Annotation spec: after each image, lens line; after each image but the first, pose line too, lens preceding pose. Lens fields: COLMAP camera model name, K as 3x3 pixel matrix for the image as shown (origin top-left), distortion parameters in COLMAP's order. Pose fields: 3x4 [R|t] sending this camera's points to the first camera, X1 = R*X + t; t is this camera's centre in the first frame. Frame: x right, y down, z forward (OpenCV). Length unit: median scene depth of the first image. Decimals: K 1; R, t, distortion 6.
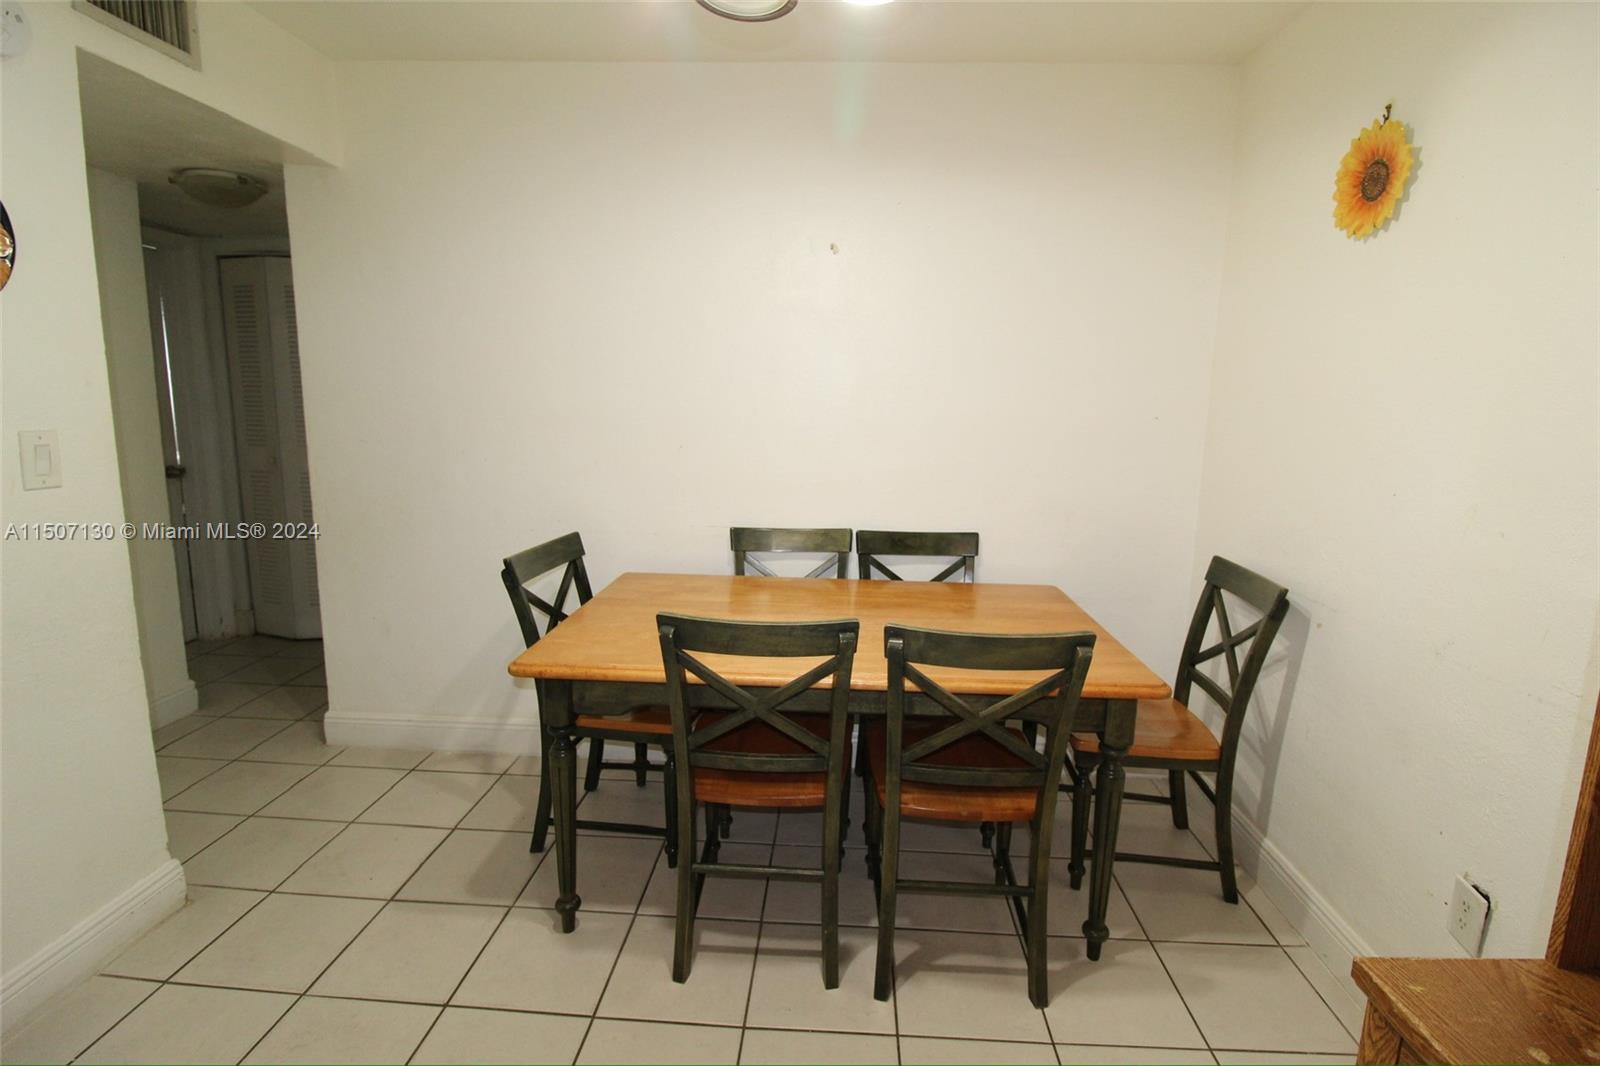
lens RADIAL K [[761.4, 0, 802.0], [0, 761.4, 522.8], [0, 0, 1]] dist [-0.007013, -0.004398]
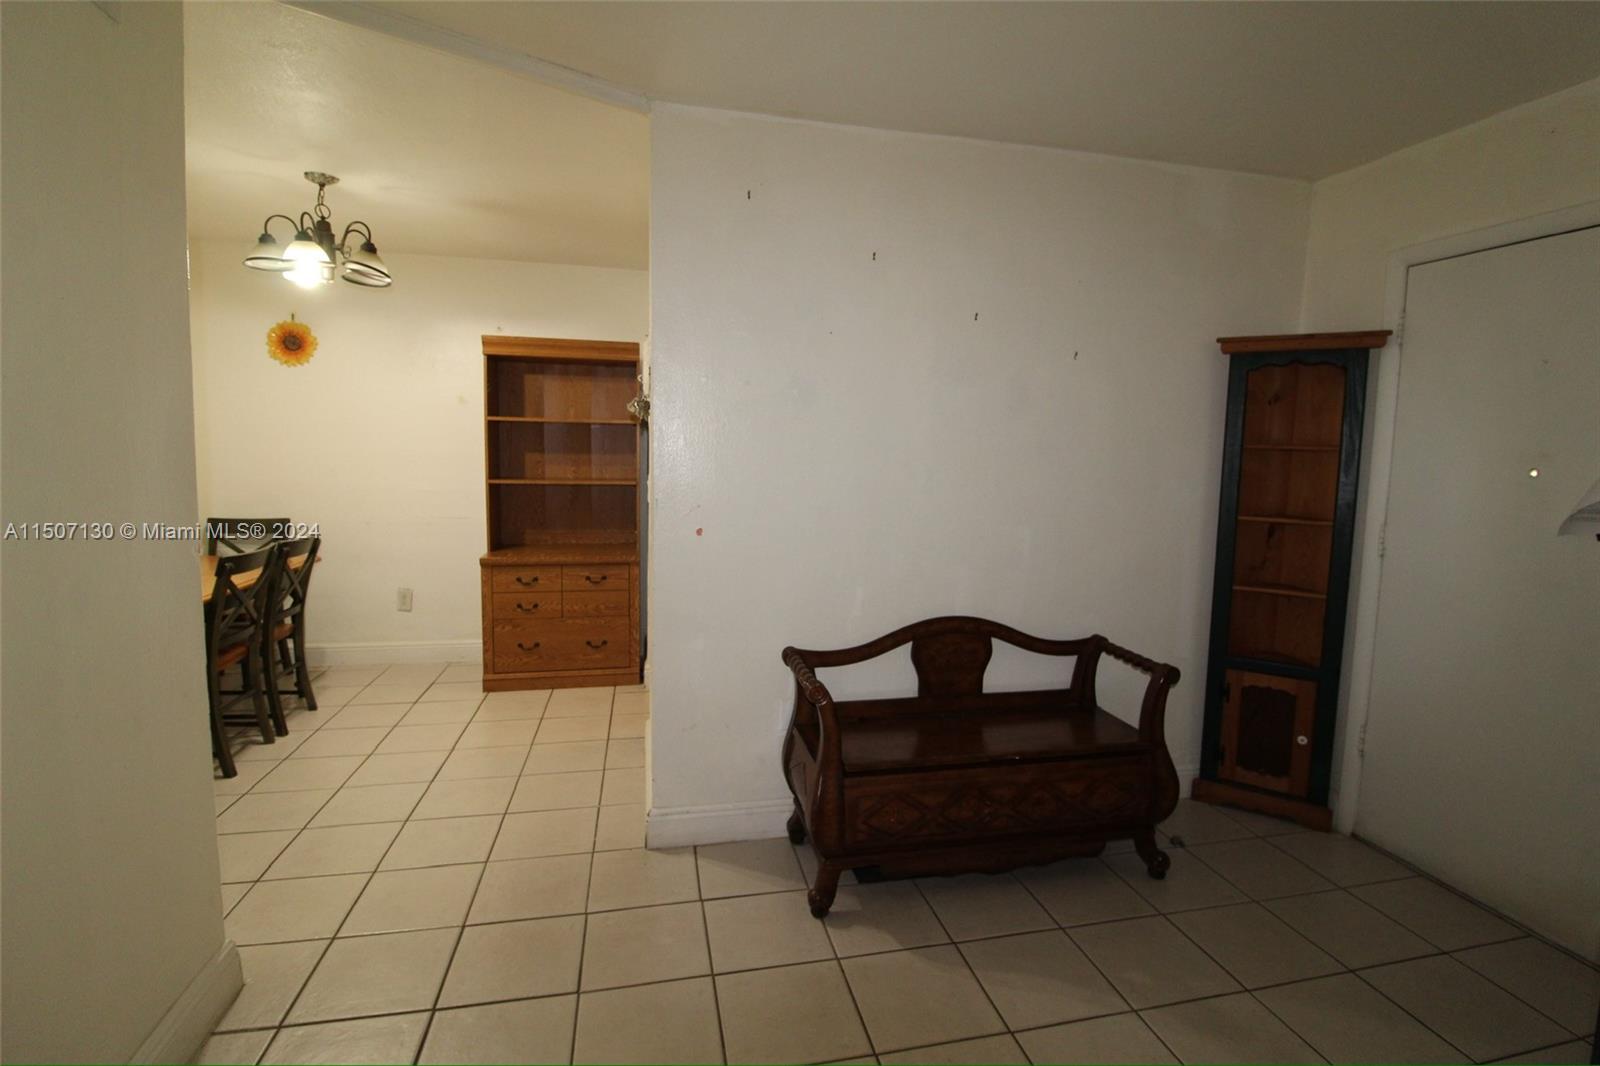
lens RADIAL K [[761.4, 0, 819.9], [0, 761.4, 504.8], [0, 0, 1]] dist [-0.007013, -0.004398]
pose [[-0.274081, -0.097123, 0.956790, -1.608329], [0.145340, 0.979277, 0.141040, -0.031366], [-0.950661, 0.177717, -0.254285, 0.075238]]
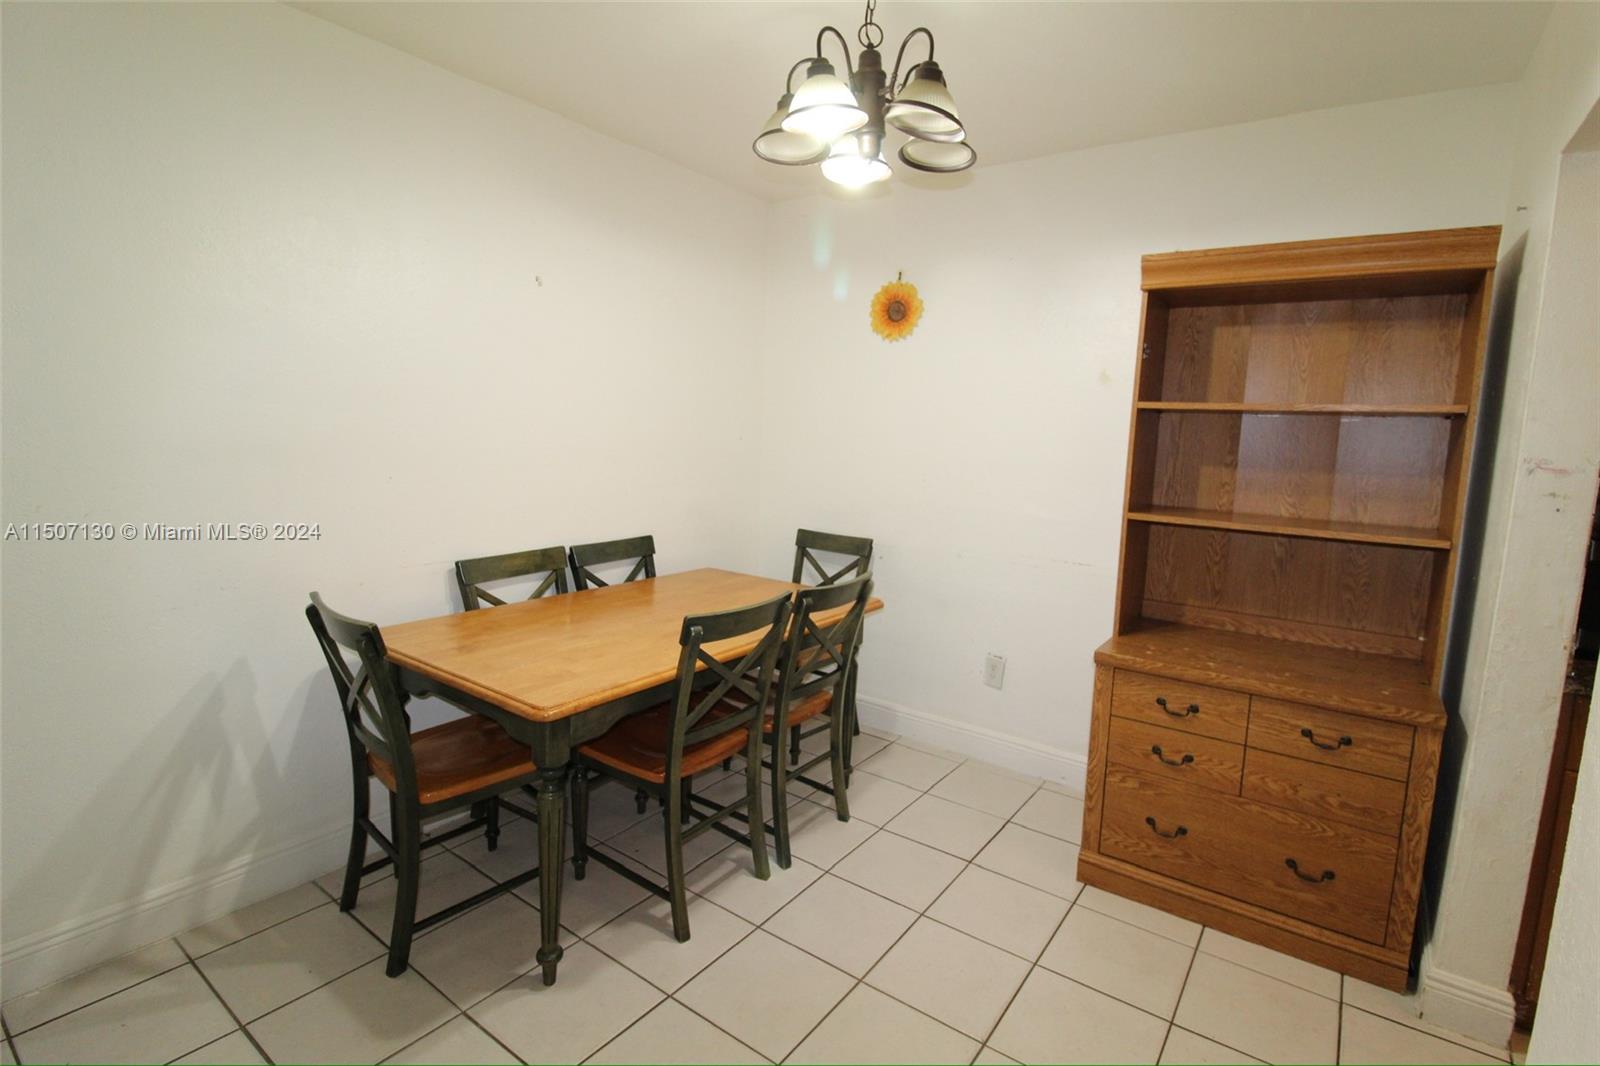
lens RADIAL K [[761.4, 0, 804.5], [0, 761.4, 528.9], [0, 0, 1]] dist [-0.007013, -0.004398]
pose [[0.542953, -0.106817, 0.832942, -0.753715], [0.122929, 0.991302, 0.046994, -0.029016], [-0.830717, 0.076877, 0.551361, 0.152053]]
